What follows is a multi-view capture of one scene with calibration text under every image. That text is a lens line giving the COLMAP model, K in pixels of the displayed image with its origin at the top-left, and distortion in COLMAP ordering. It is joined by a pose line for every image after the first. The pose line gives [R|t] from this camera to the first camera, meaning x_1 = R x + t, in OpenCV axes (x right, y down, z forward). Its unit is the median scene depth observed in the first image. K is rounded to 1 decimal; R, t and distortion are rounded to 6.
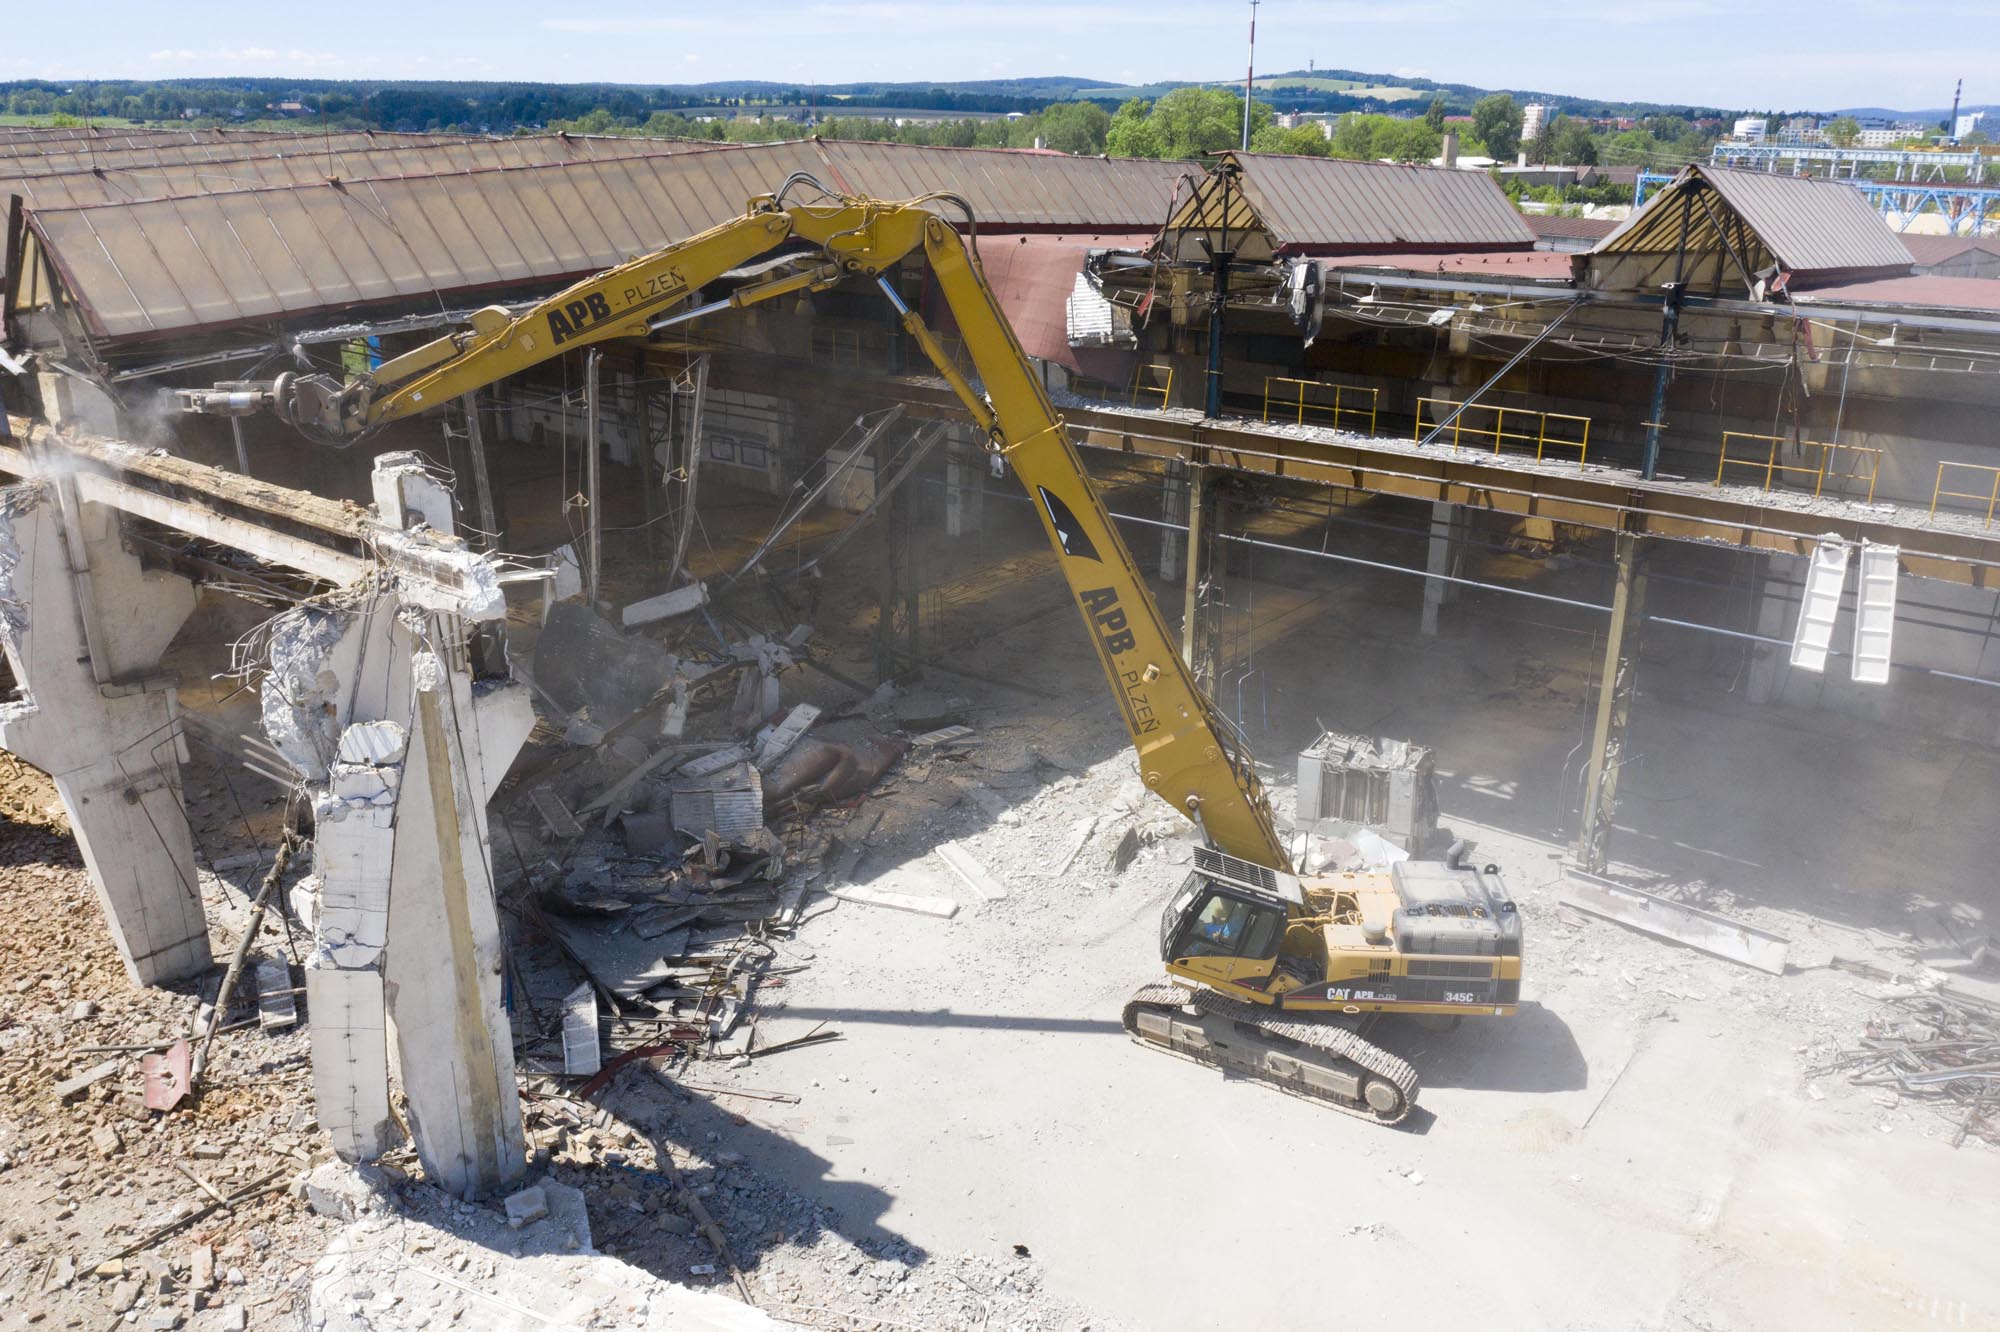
lens RADIAL K [[1561.2, 0, 1000.0], [0, 1561.2, 666.0], [0, 0, 1]] dist [-0.032908, 0.013061]
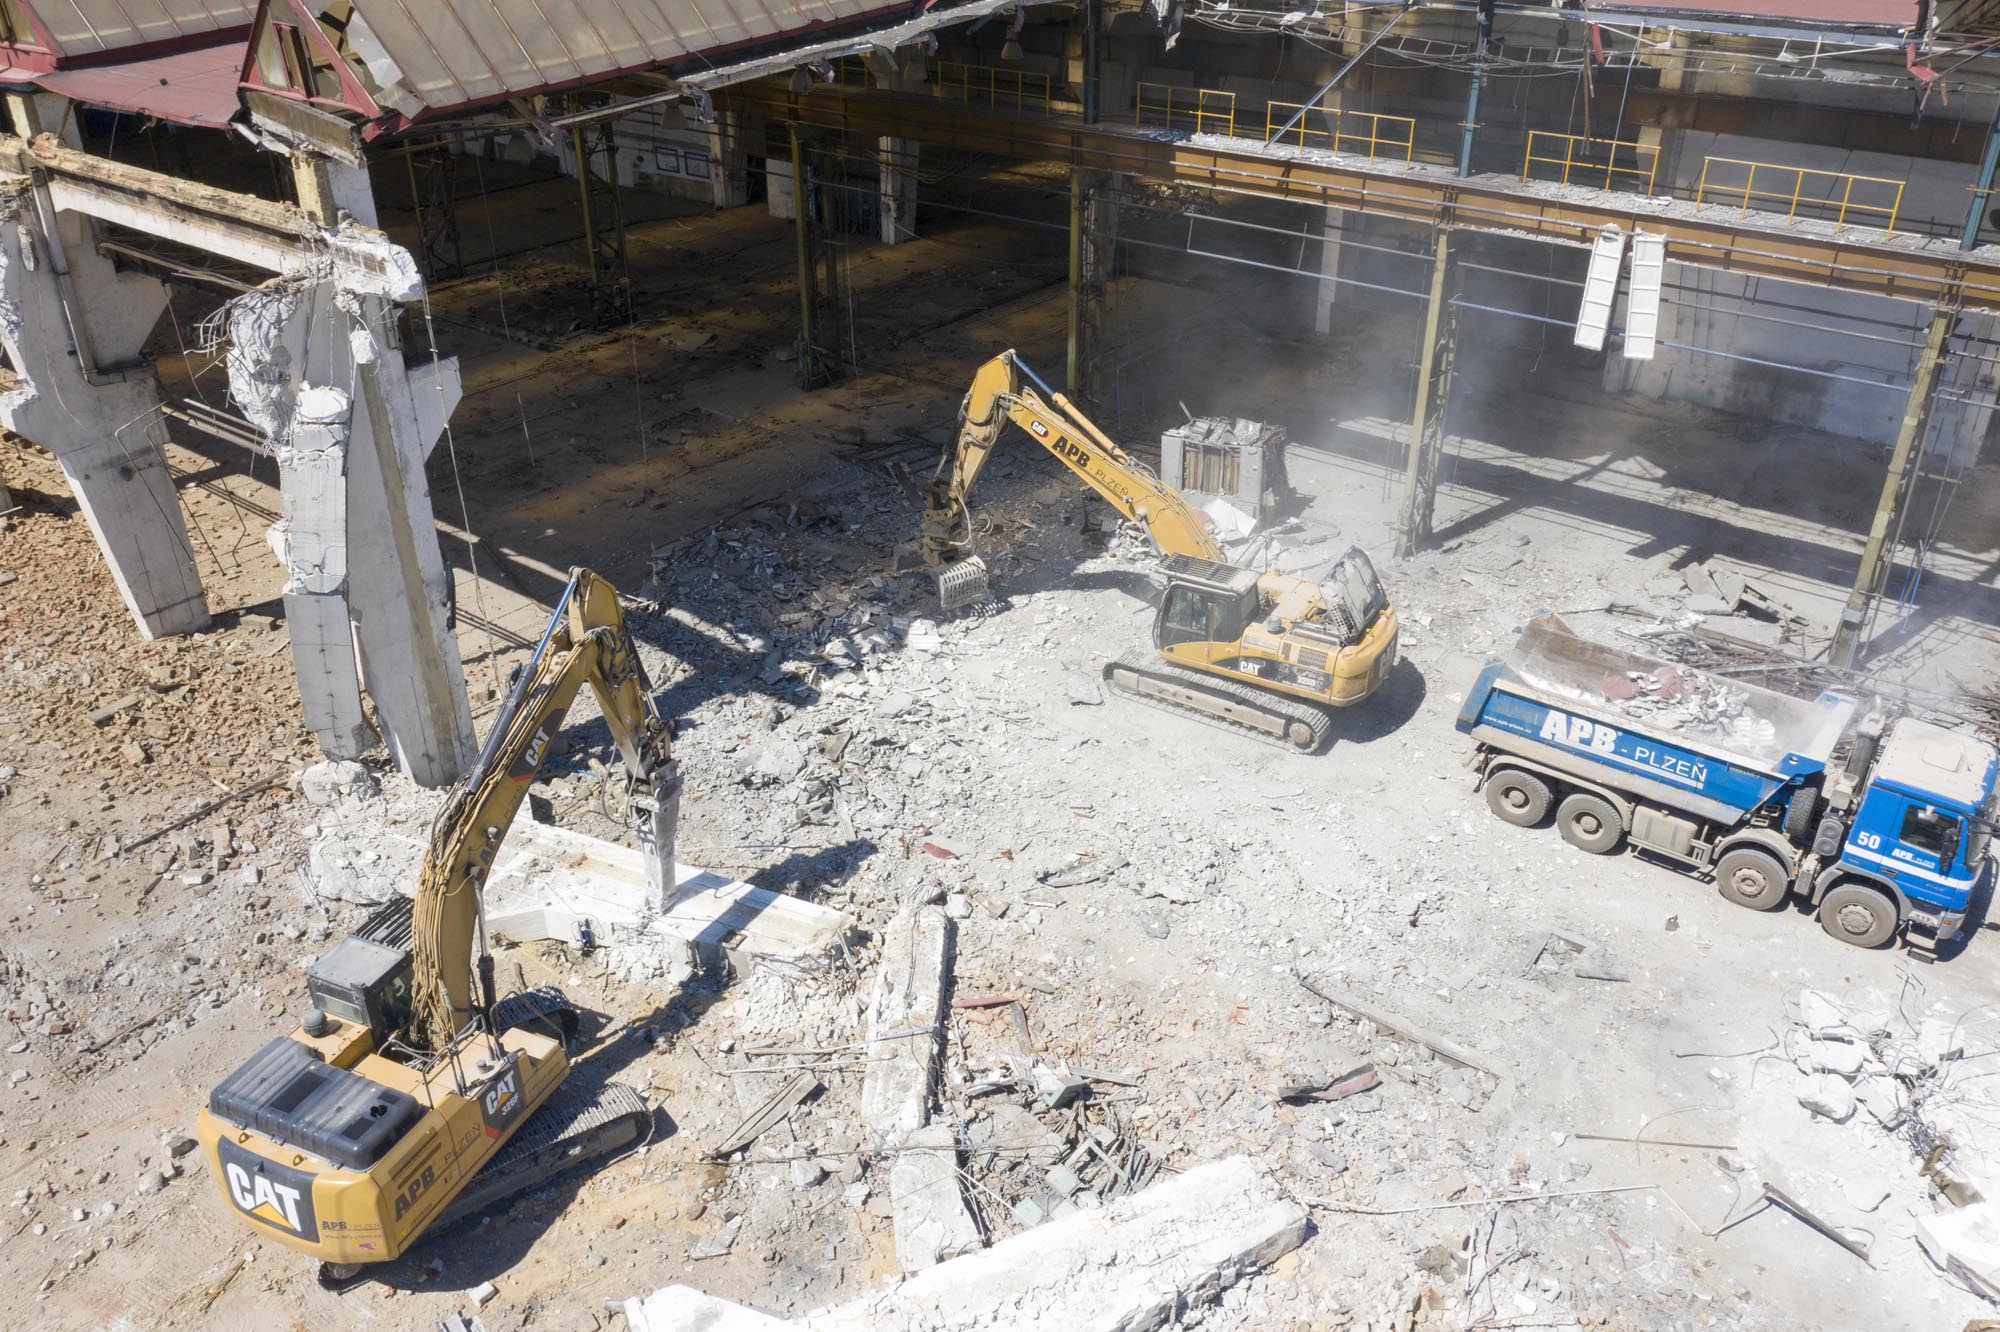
lens RADIAL K [[1561.2, 0, 1000.0], [0, 1561.2, 666.0], [0, 0, 1]] dist [-0.032908, 0.013061]
pose [[0.999947, -0.009935, 0.002619, 0.098203], [0.009330, 0.984827, 0.173290, 0.036206], [-0.004301, -0.173257, 0.984867, -0.188219]]
